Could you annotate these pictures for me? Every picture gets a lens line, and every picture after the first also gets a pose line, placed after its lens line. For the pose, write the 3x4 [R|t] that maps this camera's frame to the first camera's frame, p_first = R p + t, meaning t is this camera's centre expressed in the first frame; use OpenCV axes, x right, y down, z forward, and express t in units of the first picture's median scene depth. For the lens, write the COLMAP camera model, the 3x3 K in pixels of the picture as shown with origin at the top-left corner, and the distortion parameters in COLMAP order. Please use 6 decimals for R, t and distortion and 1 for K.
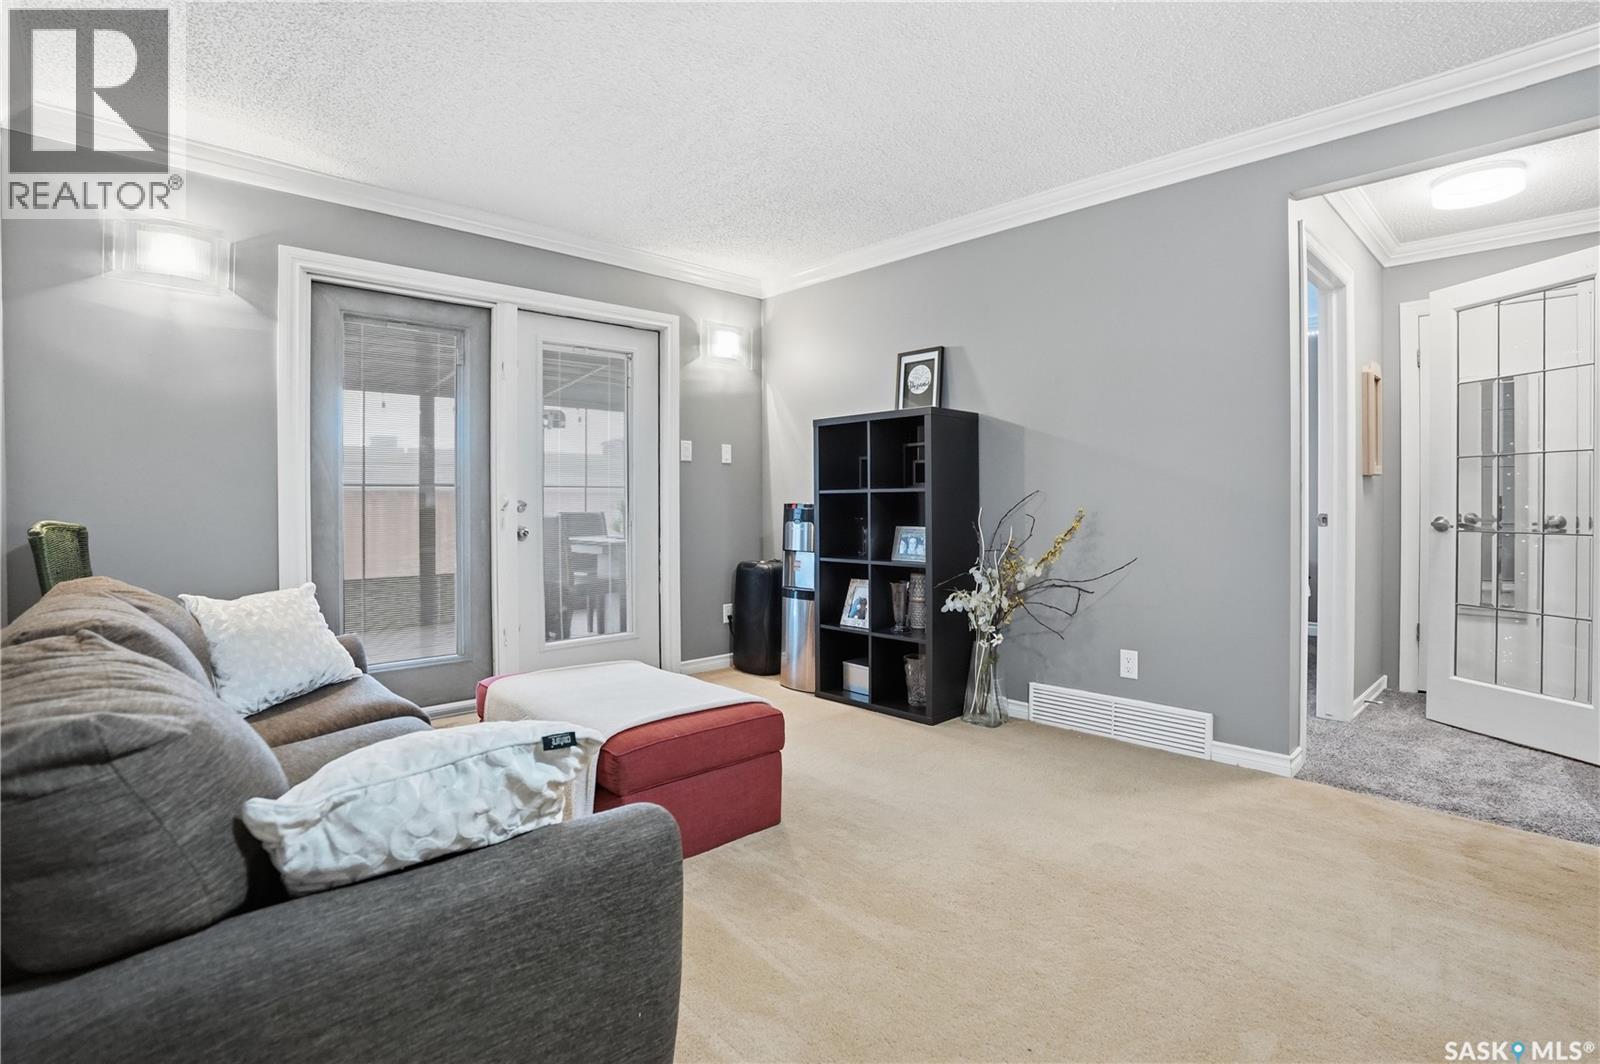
lens RADIAL K [[766.1, 0, 801.3], [0, 766.1, 499.7], [0, 0, 1]] dist [-0.000390, 0.000086]
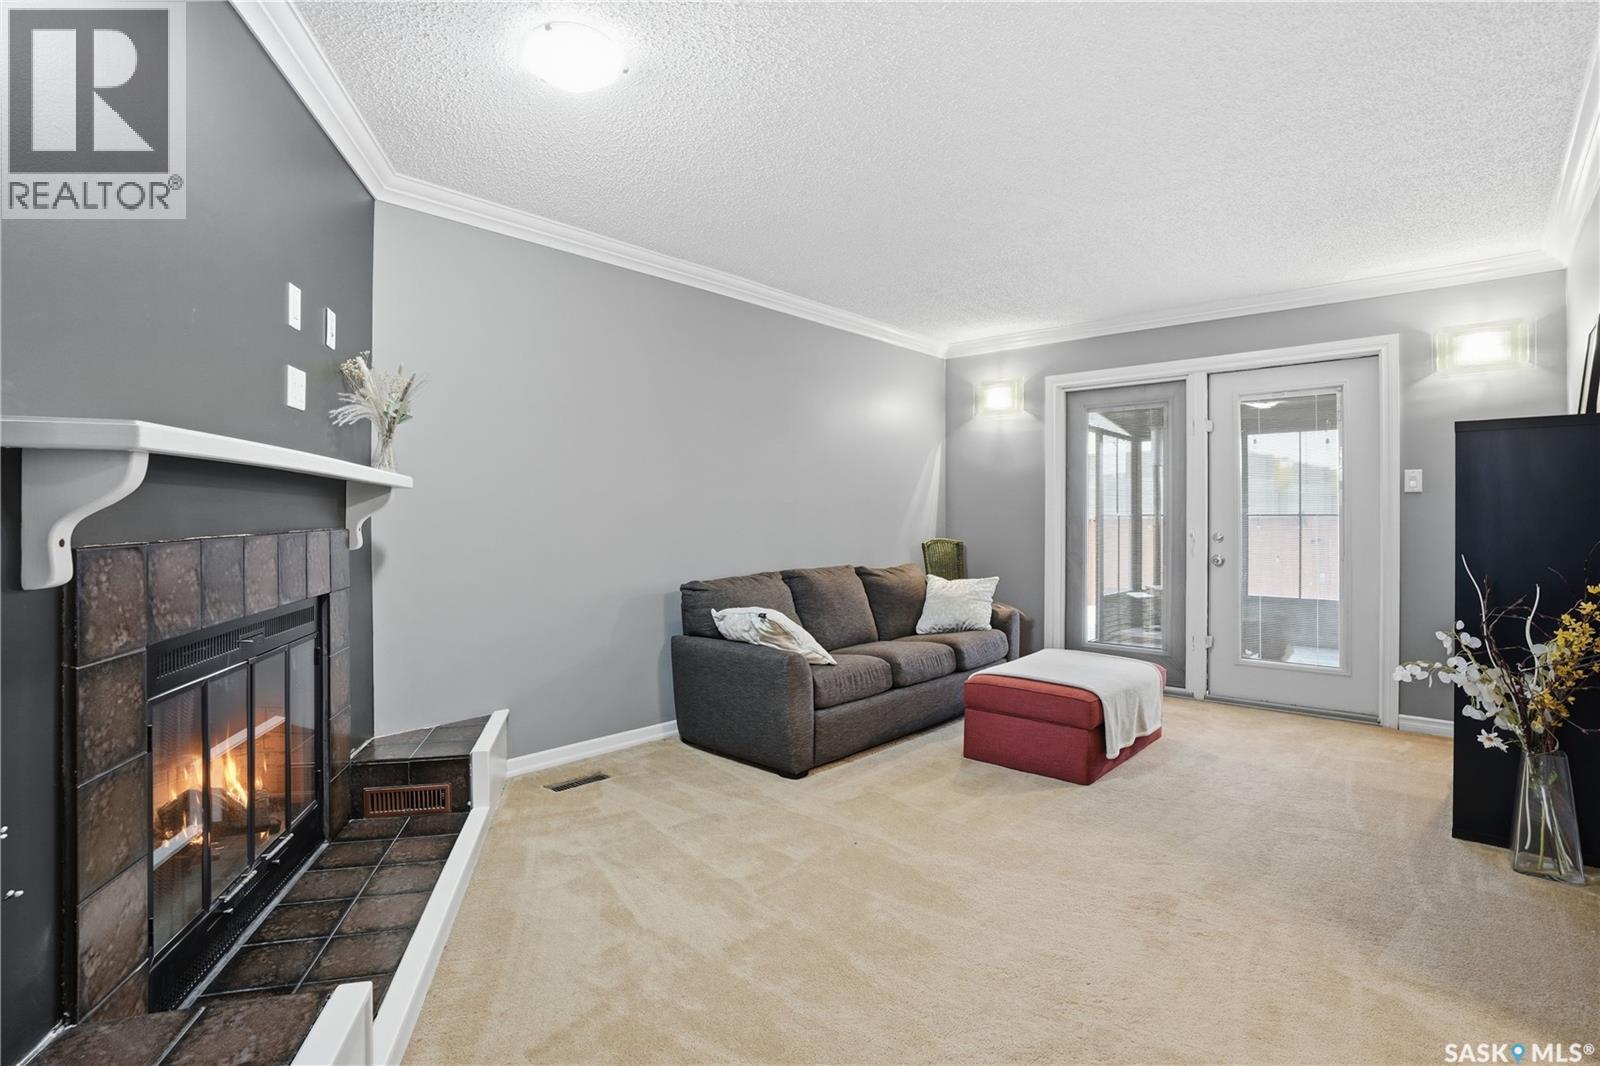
lens RADIAL K [[754.9, 0, 794.3], [0, 754.9, 522.2], [0, 0, 1]] dist [-0.054351, 0.023192]
pose [[0.130113, 0.006585, -0.991477, 0.722889], [-0.005917, 0.999965, 0.005865, -0.019507], [0.991481, 0.005103, 0.130148, 0.206665]]
